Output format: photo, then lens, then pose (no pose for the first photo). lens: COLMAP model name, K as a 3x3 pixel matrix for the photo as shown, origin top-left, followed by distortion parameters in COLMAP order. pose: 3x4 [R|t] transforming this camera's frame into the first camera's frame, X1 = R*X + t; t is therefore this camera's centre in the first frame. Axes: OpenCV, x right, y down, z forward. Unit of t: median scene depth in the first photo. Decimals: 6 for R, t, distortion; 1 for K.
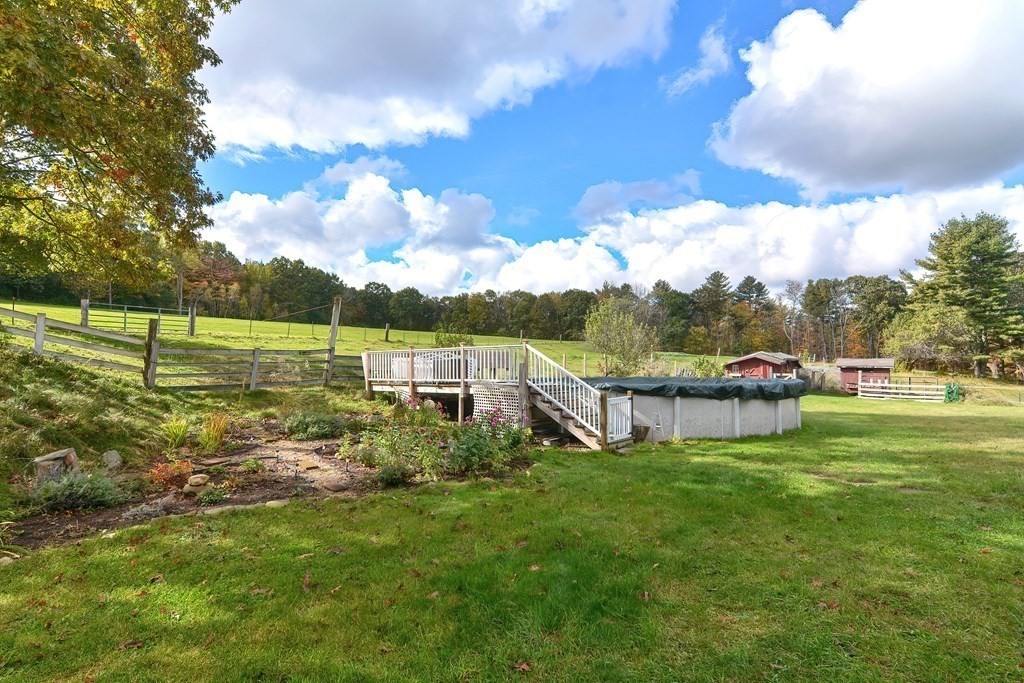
lens RADIAL K [[508.6, 0, 511.2], [0, 508.6, 325.9], [0, 0, 1]] dist [0.001865, 0.000419]
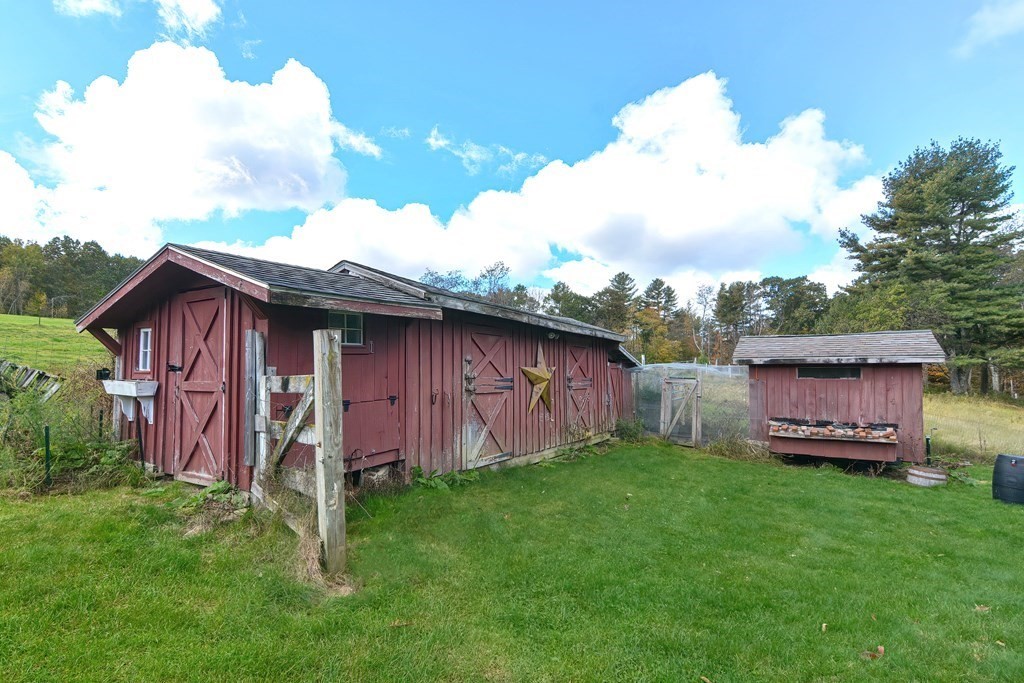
lens RADIAL K [[474.1, 0, 512.0], [0, 474.1, 341.5], [0, 0, 1]] dist [0.001176, -0.000154]
pose [[0.995091, 0.011240, 0.098320, 0.146860], [-0.010393, 0.999904, -0.009128, 0.021852], [-0.098413, 0.008062, 0.995113, 0.223438]]
